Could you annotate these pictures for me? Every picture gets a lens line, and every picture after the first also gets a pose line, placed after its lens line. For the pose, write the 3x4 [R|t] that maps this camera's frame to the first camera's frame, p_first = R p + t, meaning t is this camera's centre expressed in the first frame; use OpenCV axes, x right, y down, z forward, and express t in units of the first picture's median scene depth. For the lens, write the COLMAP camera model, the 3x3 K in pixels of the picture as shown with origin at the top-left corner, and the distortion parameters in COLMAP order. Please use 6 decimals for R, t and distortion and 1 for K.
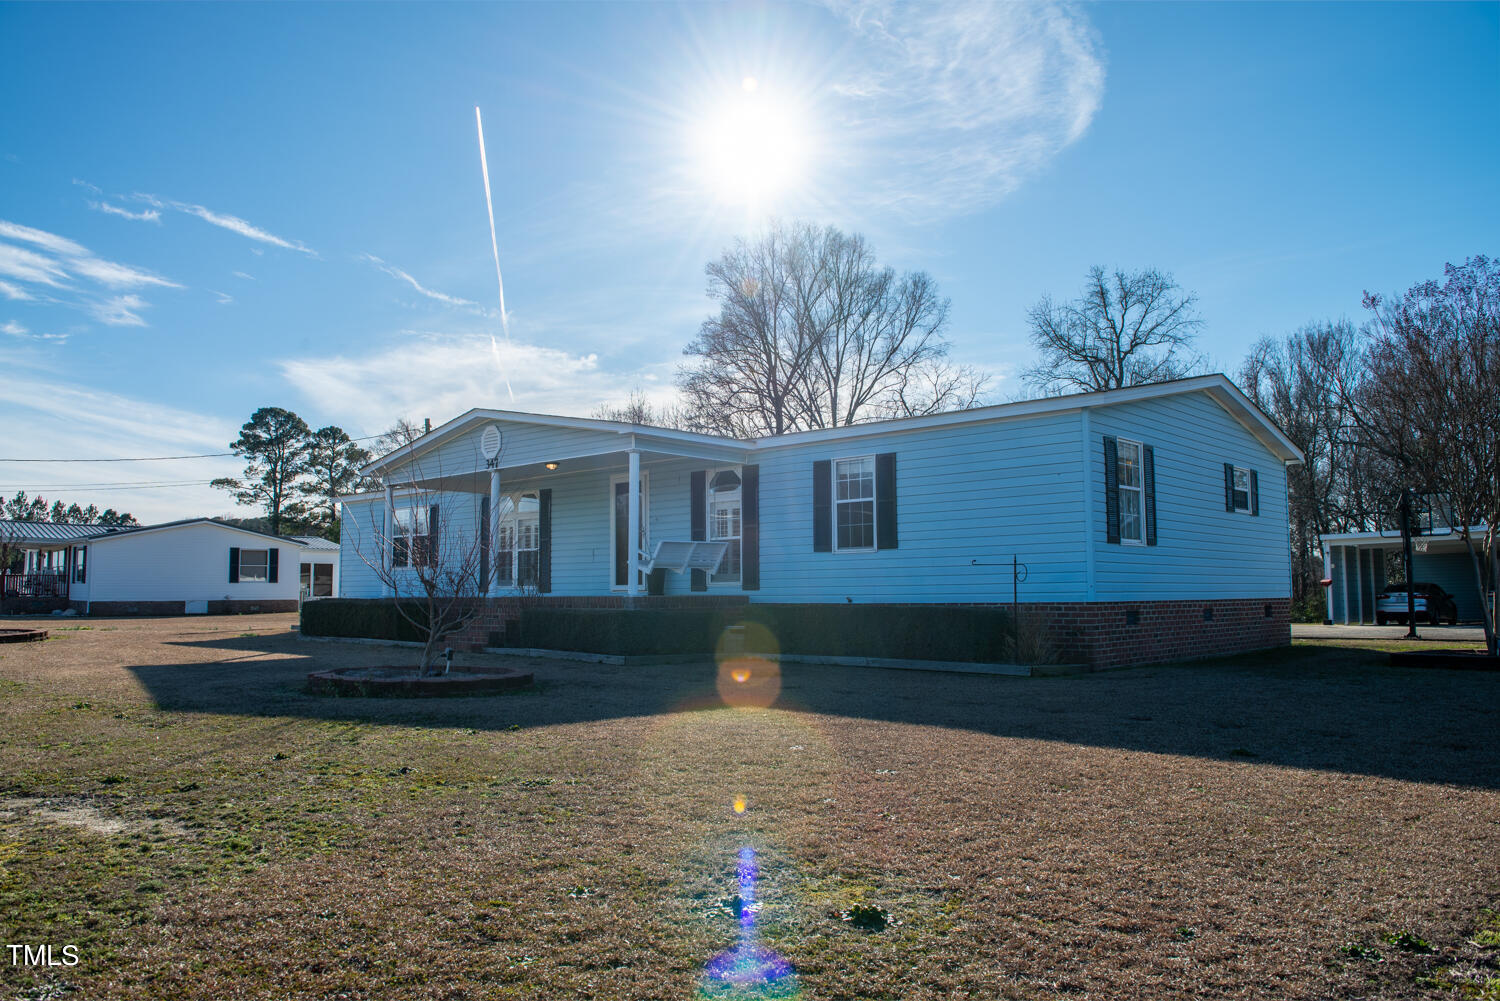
lens RADIAL K [[1122.7, 0, 742.5], [0, 1122.7, 492.1], [0, 0, 1]] dist [-0.001983, -0.019033]
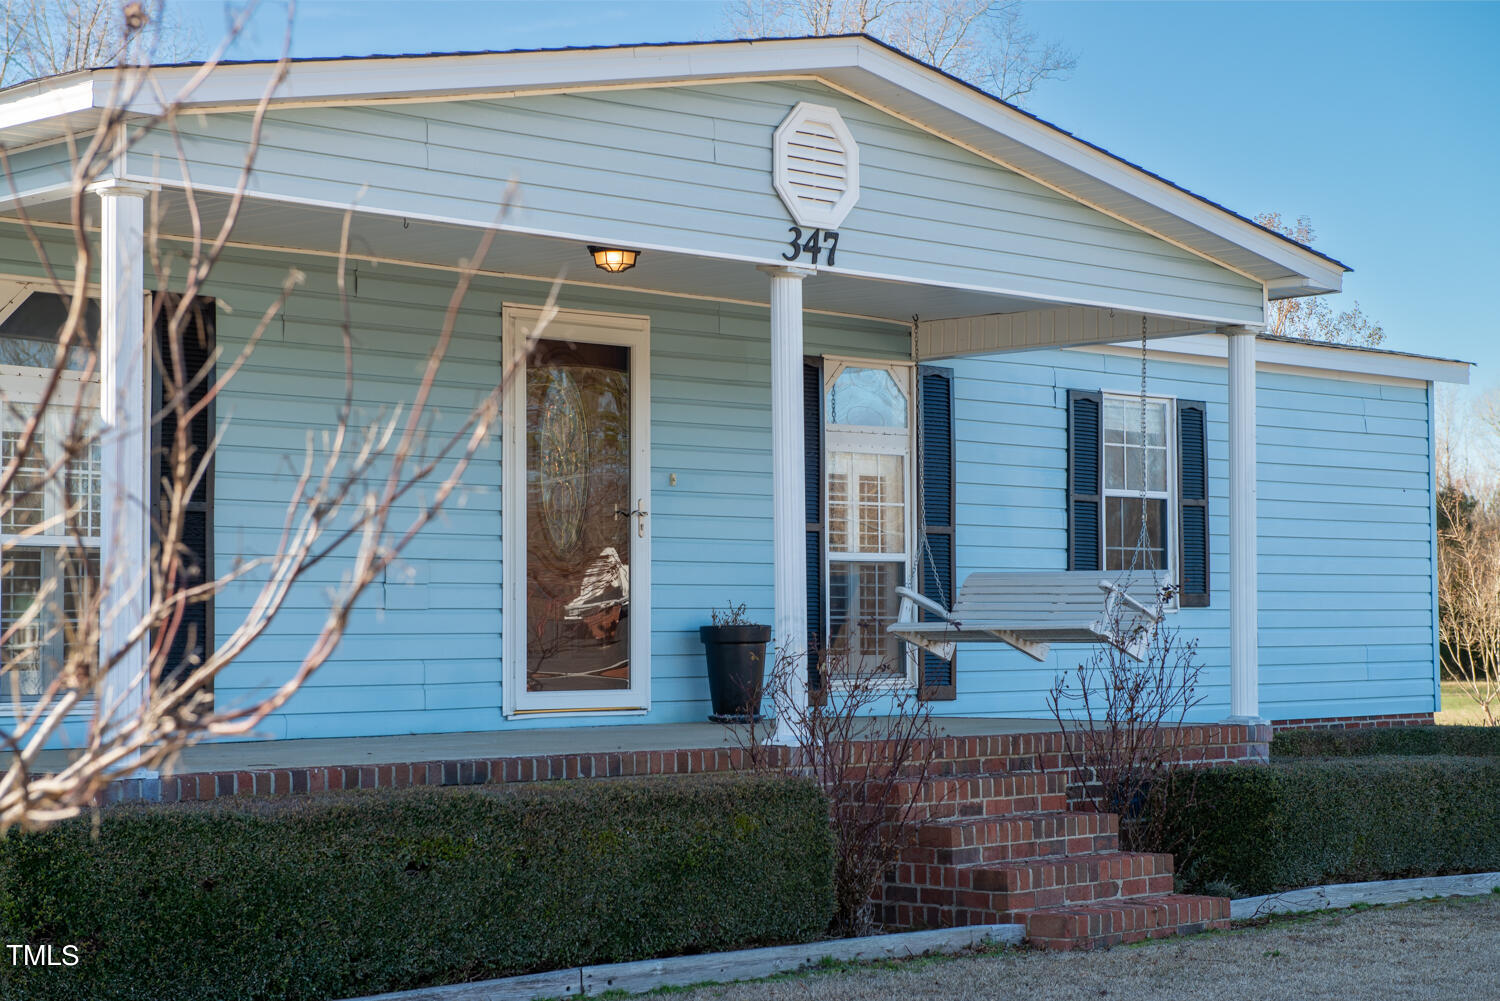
lens RADIAL K [[2867.3, 0, 753.0], [0, 2867.3, 504.1], [0, 0, 1]] dist [0.148730, 0.000000]
pose [[0.000618, 0.040386, 0.999184, -0.865530], [-0.097115, 0.994464, -0.040135, 0.060618], [-0.995273, -0.097011, 0.004537, 0.971658]]
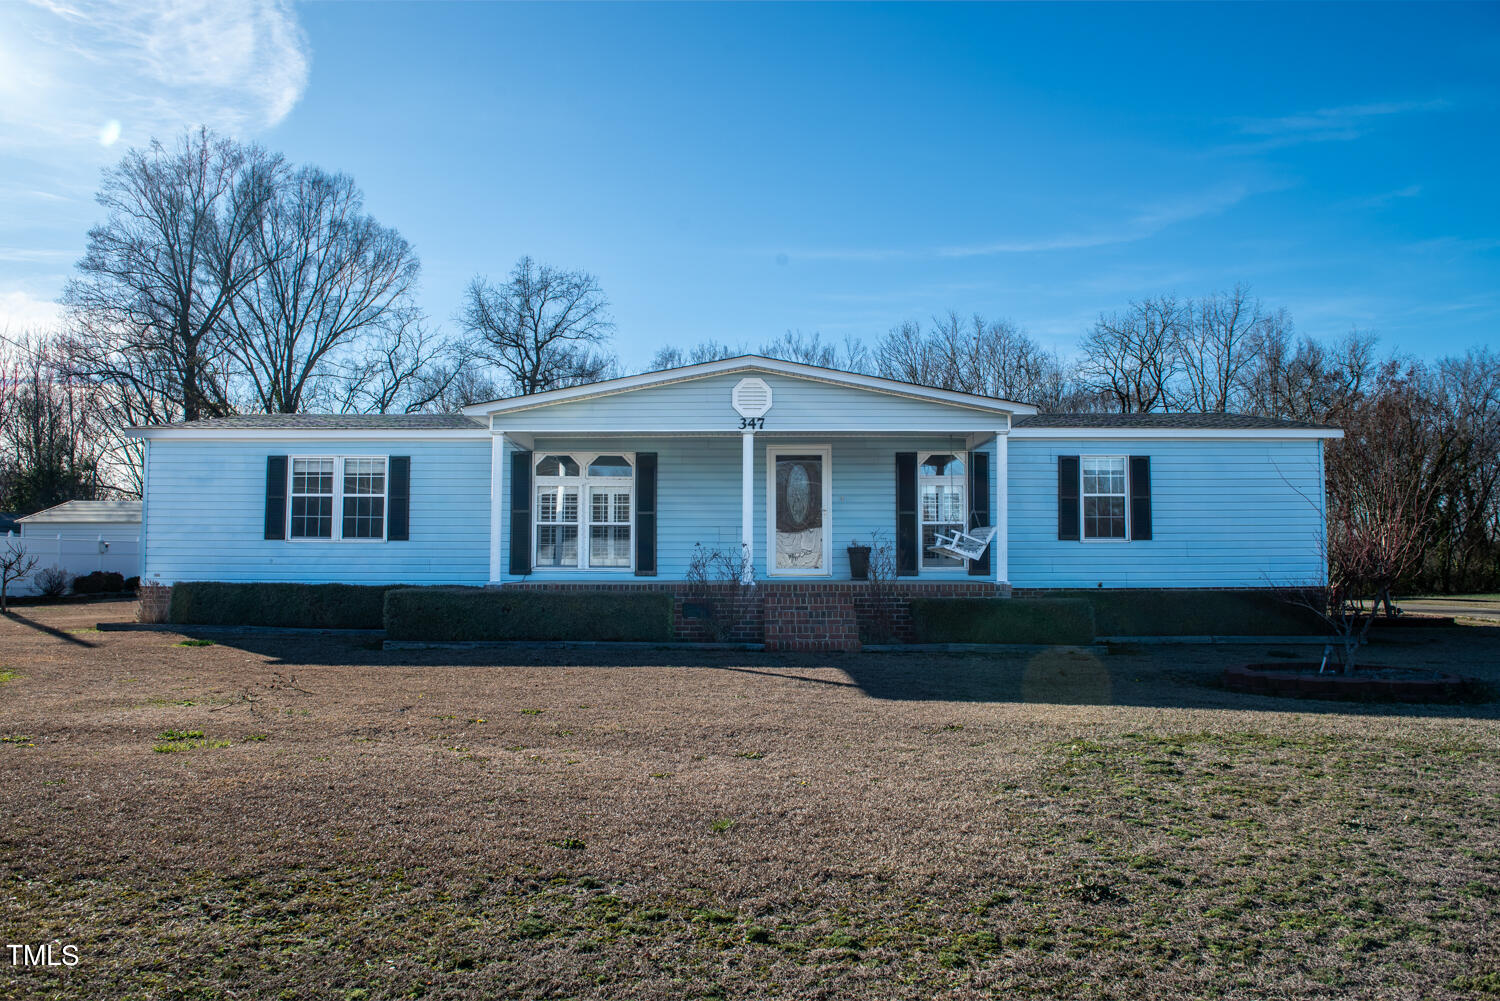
lens RADIAL K [[989.1, 0, 740.5], [0, 989.1, 489.8], [0, 0, 1]] dist [-0.058977, 0.000946]
pose [[0.722304, 0.043724, 0.690192, -0.700495], [-0.068748, 0.997596, 0.008748, 0.015947], [-0.688150, -0.053768, 0.723574, 0.465997]]
